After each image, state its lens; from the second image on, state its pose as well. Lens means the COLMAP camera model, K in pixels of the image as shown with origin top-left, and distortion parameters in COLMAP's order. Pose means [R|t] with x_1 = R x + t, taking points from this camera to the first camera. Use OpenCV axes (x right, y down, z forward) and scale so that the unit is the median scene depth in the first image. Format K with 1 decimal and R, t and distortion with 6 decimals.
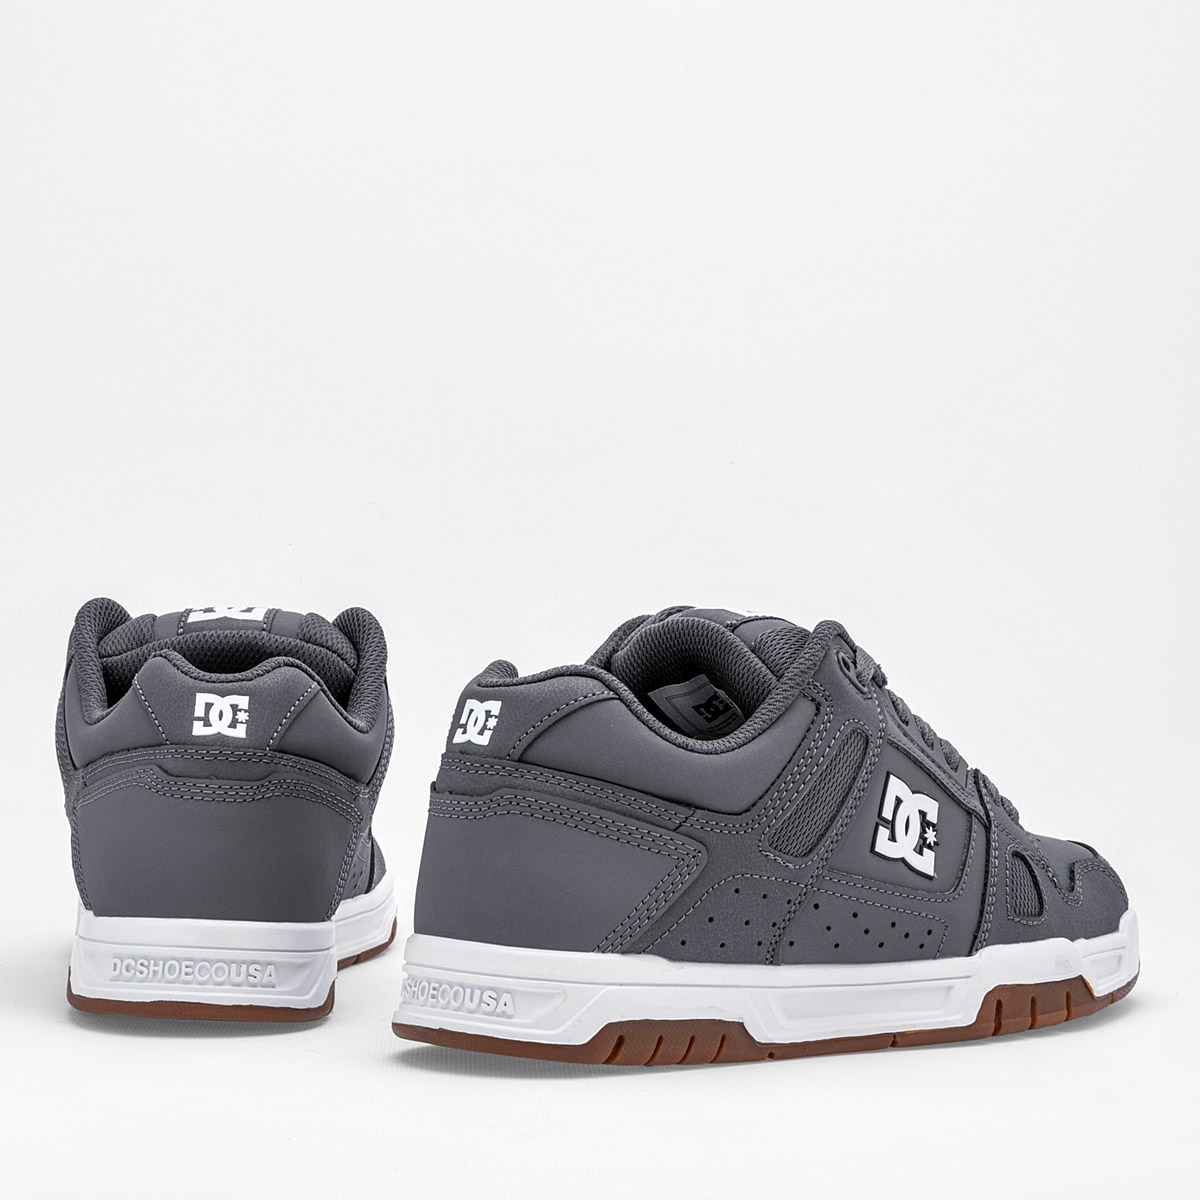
lens RADIAL K [[2776.2, 0, 592.8], [0, 2776.2, 527.6], [0, 0, 1]] dist [0.162683, 0.000000]
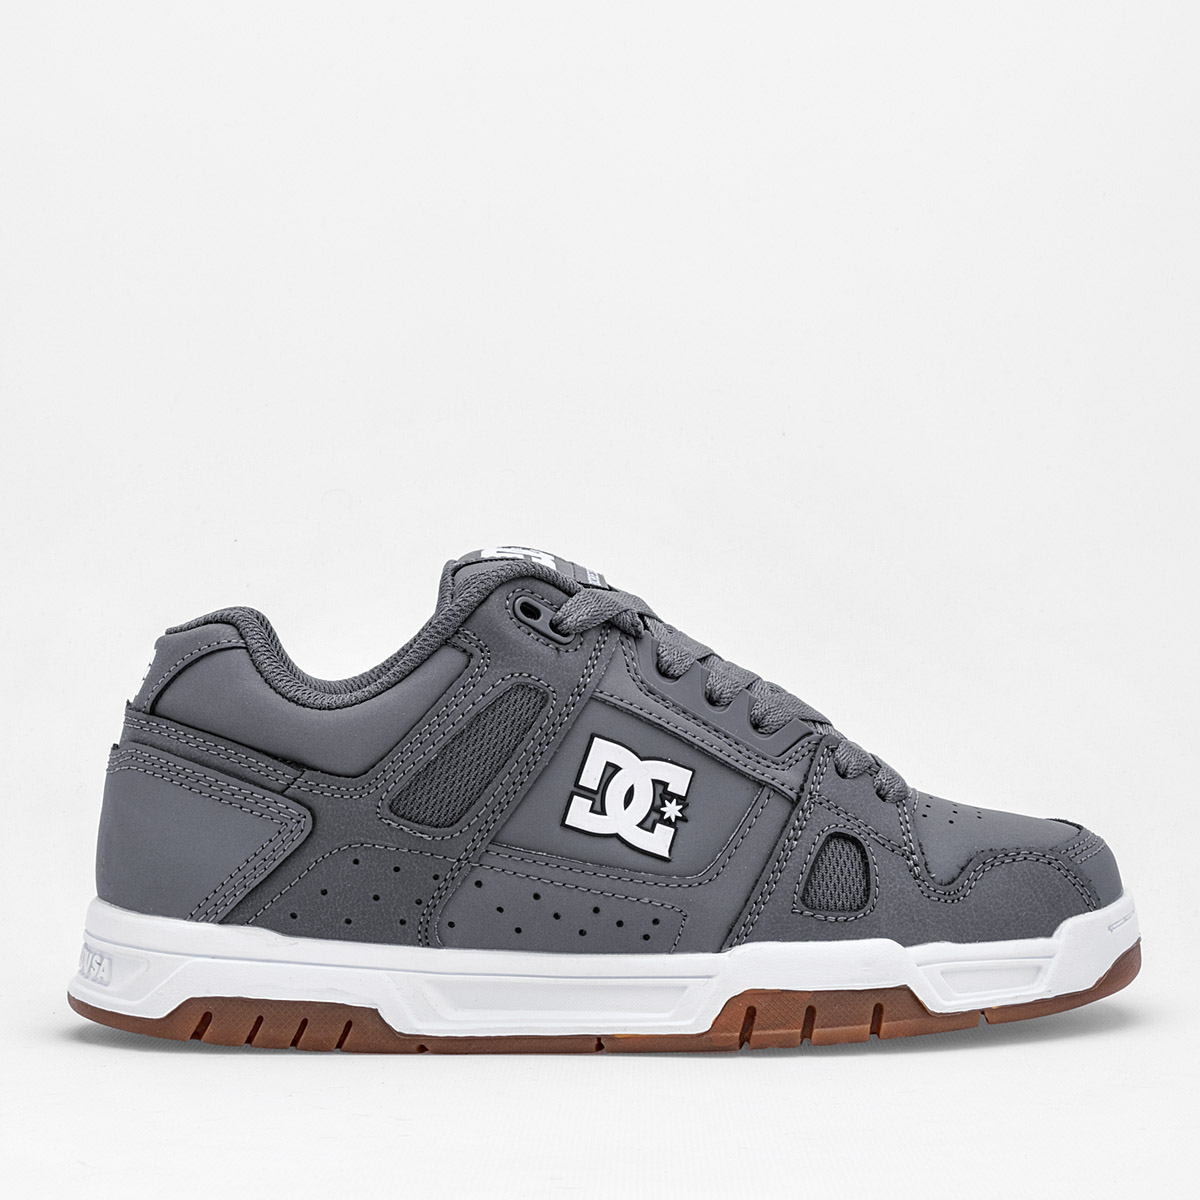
lens RADIAL K [[2776.2, 0, 642.7], [0, 2776.2, 527.1], [0, 0, 1]] dist [0.162683, 0.000000]
pose [[0.835016, -0.019355, -0.549885, 0.615389], [0.026011, 0.999652, 0.004313, 0.020587], [0.549610, -0.017904, 0.835229, 0.296063]]
